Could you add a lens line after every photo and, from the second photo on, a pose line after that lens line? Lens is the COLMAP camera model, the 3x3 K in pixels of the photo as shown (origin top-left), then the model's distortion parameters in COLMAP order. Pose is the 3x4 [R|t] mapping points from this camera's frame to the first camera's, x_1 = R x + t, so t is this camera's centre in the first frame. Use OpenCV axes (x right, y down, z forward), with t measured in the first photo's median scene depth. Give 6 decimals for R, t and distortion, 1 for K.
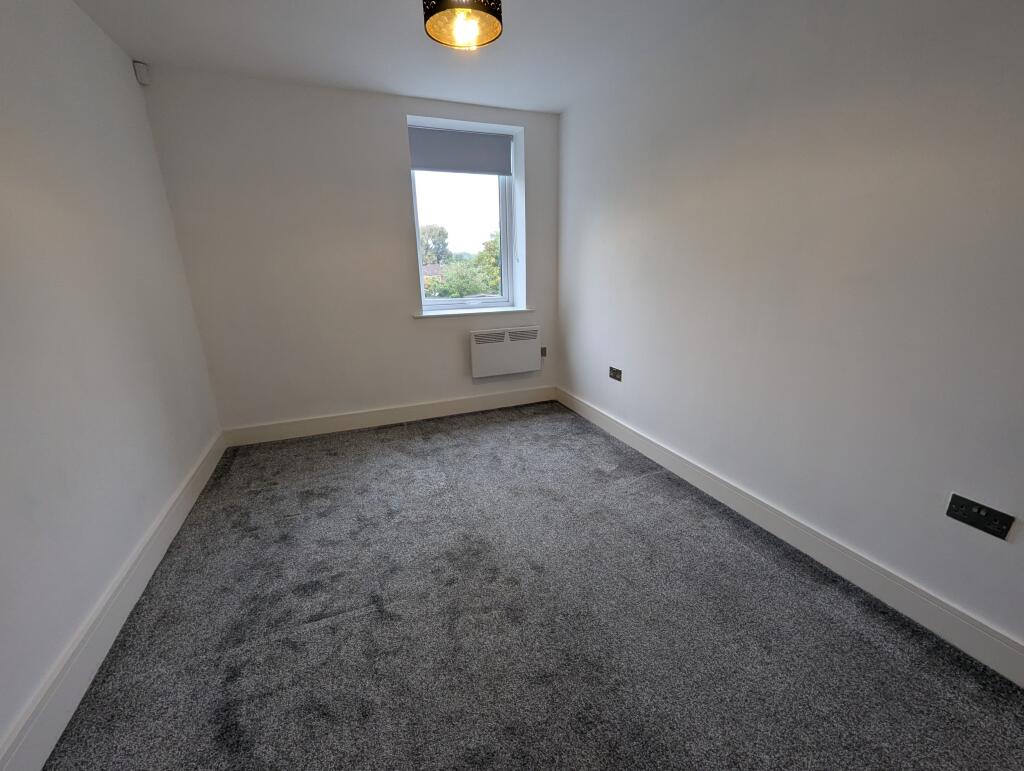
lens RADIAL K [[426.5, 0, 516.0], [0, 426.5, 389.7], [0, 0, 1]] dist [-0.000135, -0.000250]
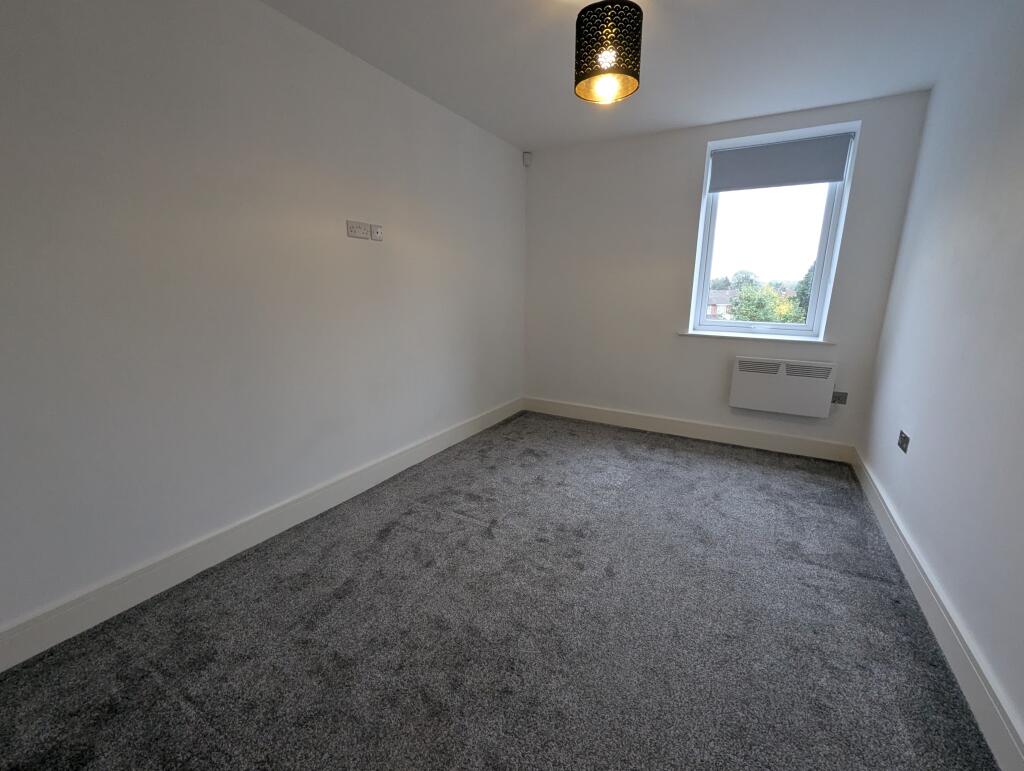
lens RADIAL K [[426.5, 0, 516.0], [0, 426.5, 389.7], [0, 0, 1]] dist [-0.000135, -0.000250]
pose [[0.624434, 0.204247, -0.753900, 0.358961], [-0.241920, 0.968316, 0.061962, -0.009805], [0.742669, 0.143692, 0.654061, 0.057515]]
